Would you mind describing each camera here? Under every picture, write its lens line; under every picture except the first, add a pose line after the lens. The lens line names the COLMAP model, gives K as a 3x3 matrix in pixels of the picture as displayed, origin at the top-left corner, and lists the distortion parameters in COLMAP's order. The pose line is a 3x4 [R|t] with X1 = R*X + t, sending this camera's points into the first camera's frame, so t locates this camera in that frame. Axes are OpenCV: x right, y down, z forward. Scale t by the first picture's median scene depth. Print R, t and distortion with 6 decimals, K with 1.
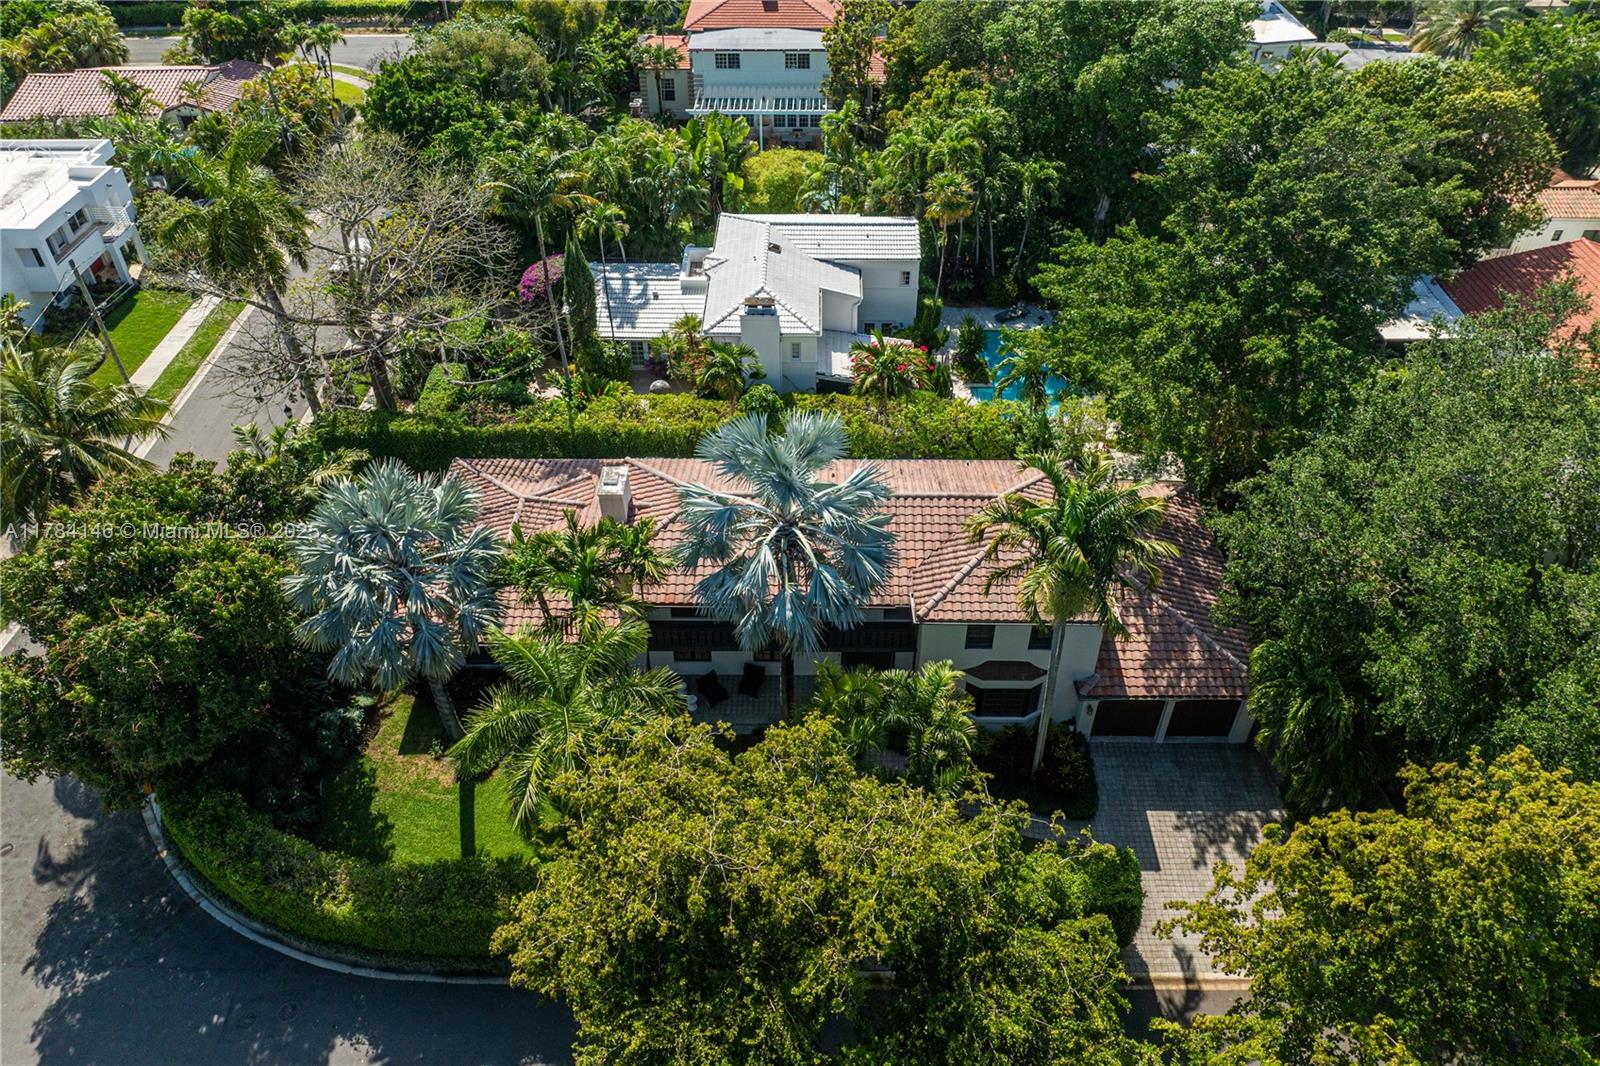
lens RADIAL K [[1100.2, 0, 800.0], [0, 1100.2, 533.0], [0, 0, 1]] dist [0.000609, -0.000075]
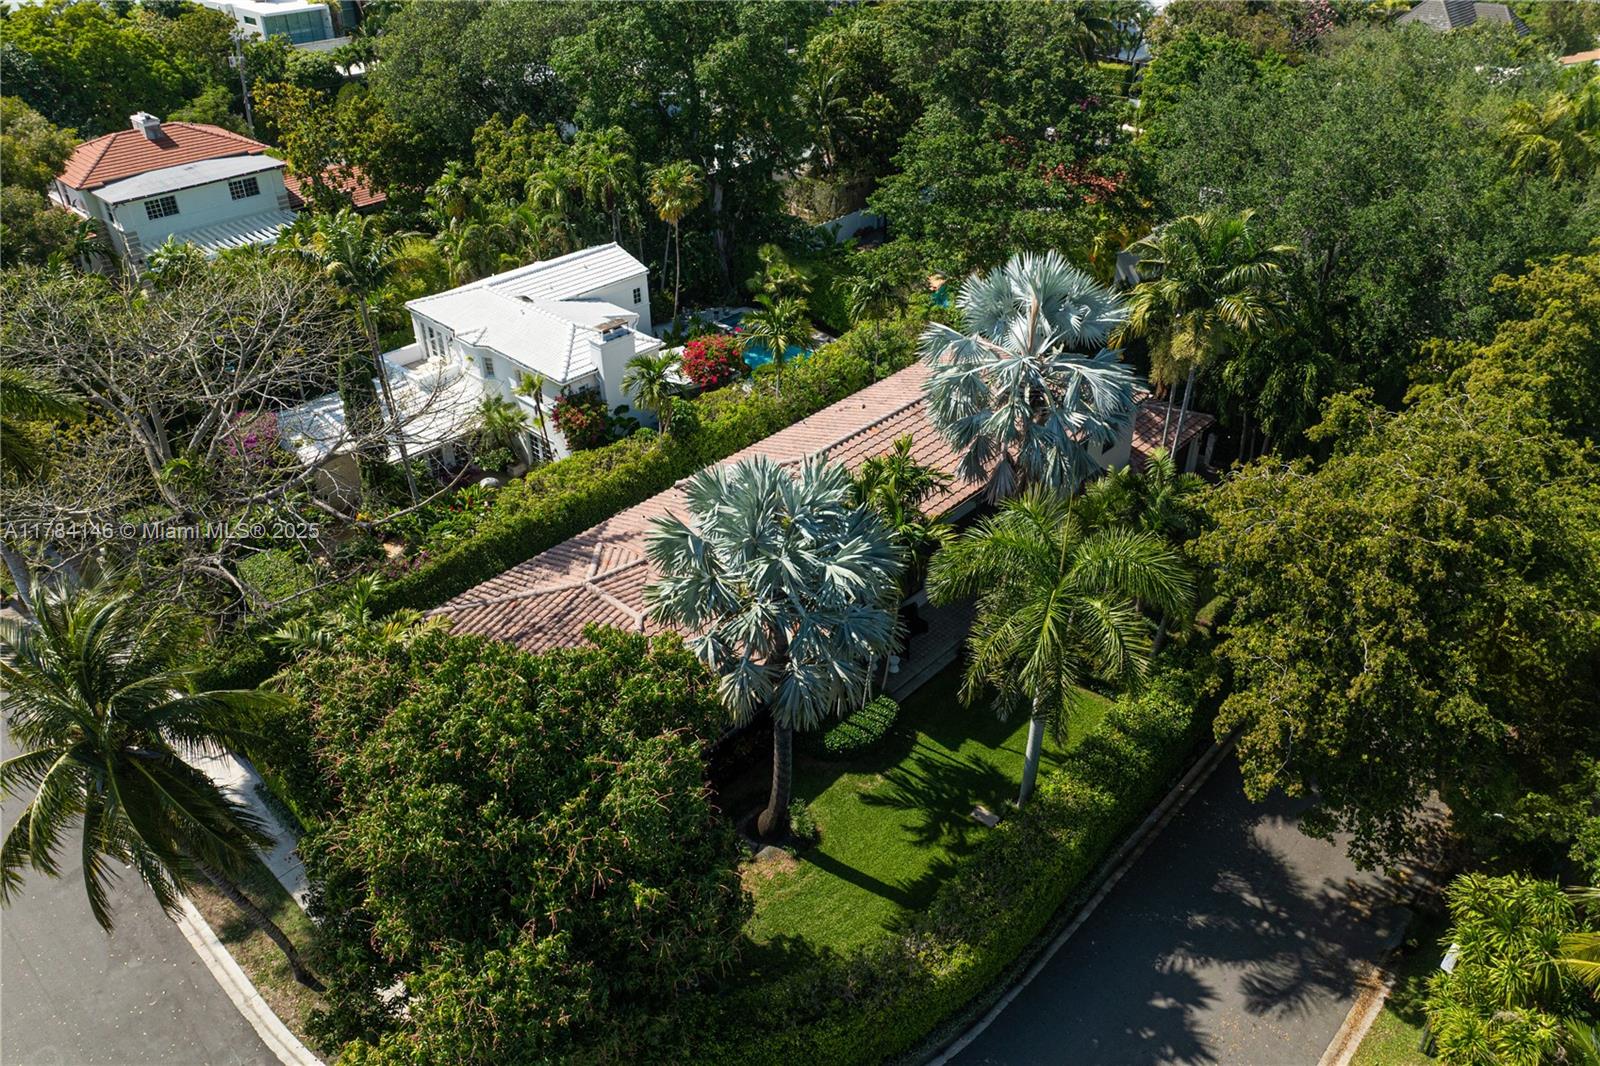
lens RADIAL K [[1100.2, 0, 800.0], [0, 1100.2, 533.0], [0, 0, 1]] dist [0.000609, -0.000075]
pose [[0.696278, -0.409493, 0.589502, -0.503330], [0.479951, 0.876297, 0.041829, -0.017722], [-0.533708, 0.253807, 0.806683, 0.192113]]
